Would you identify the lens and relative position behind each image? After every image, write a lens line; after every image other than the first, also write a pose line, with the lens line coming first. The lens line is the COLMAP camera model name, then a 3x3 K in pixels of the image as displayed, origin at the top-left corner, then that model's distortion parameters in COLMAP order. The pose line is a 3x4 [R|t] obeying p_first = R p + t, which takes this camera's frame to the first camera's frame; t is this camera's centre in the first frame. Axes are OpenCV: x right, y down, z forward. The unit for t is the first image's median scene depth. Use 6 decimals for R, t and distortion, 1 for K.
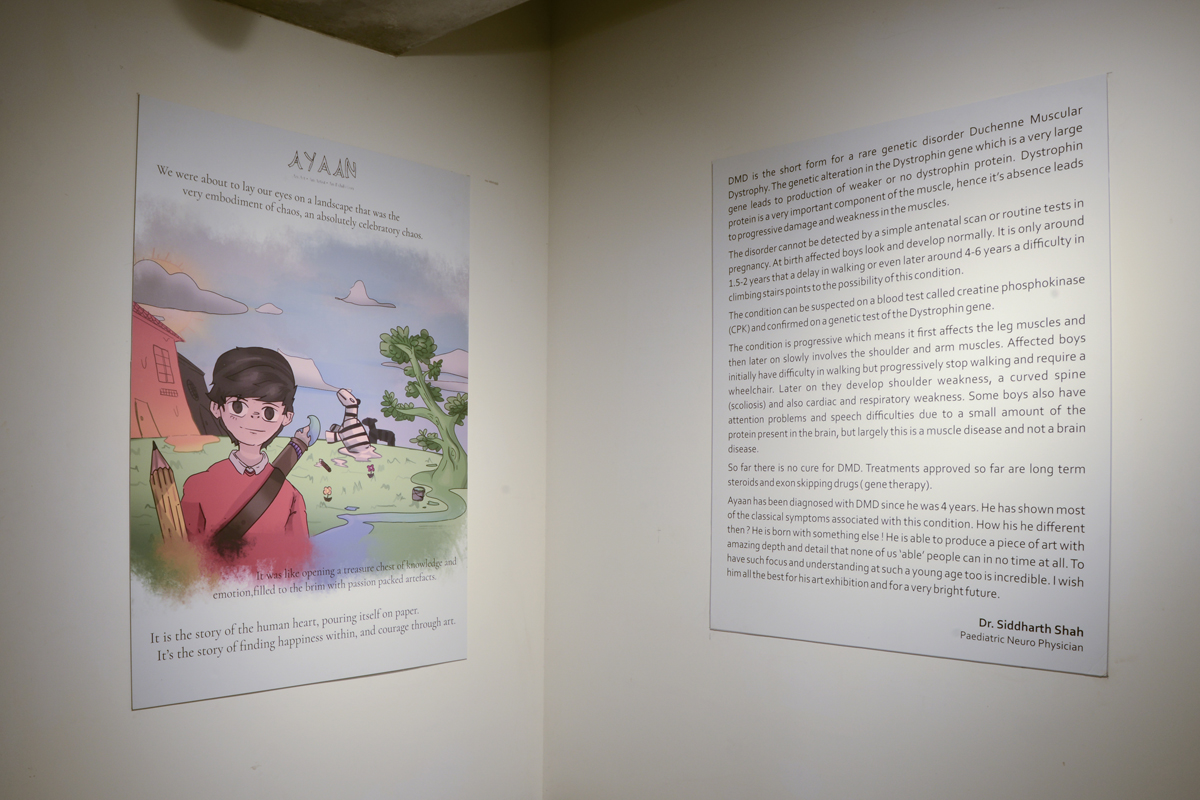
lens RADIAL K [[1140.4, 0, 600.4], [0, 1140.4, 408.4], [0, 0, 1]] dist [-0.012394, 0.000000]
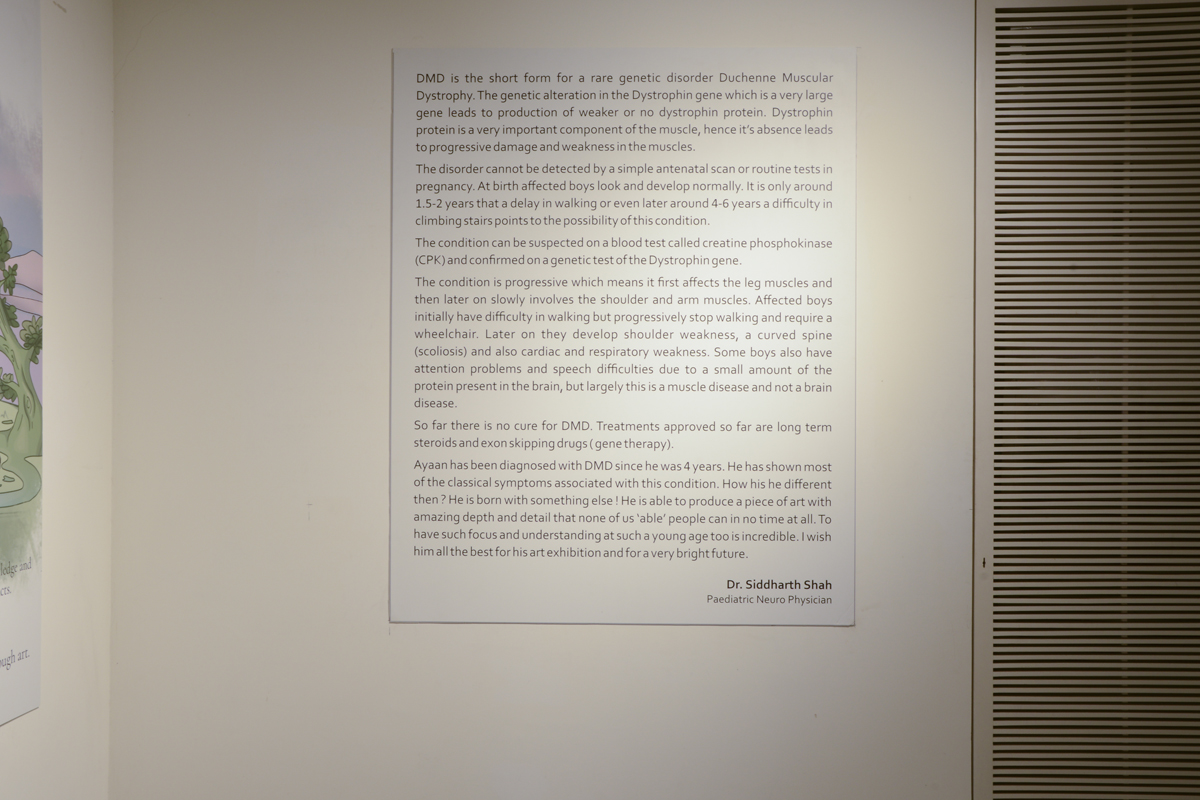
lens RADIAL K [[1239.4, 0, 600.1], [0, 1239.4, 392.1], [0, 0, 1]] dist [0.044605, 0.000000]
pose [[0.752156, 0.018384, 0.658729, -0.416608], [-0.035236, 0.999303, 0.012345, 0.012747], [-0.658043, -0.032496, 0.752279, 0.252722]]
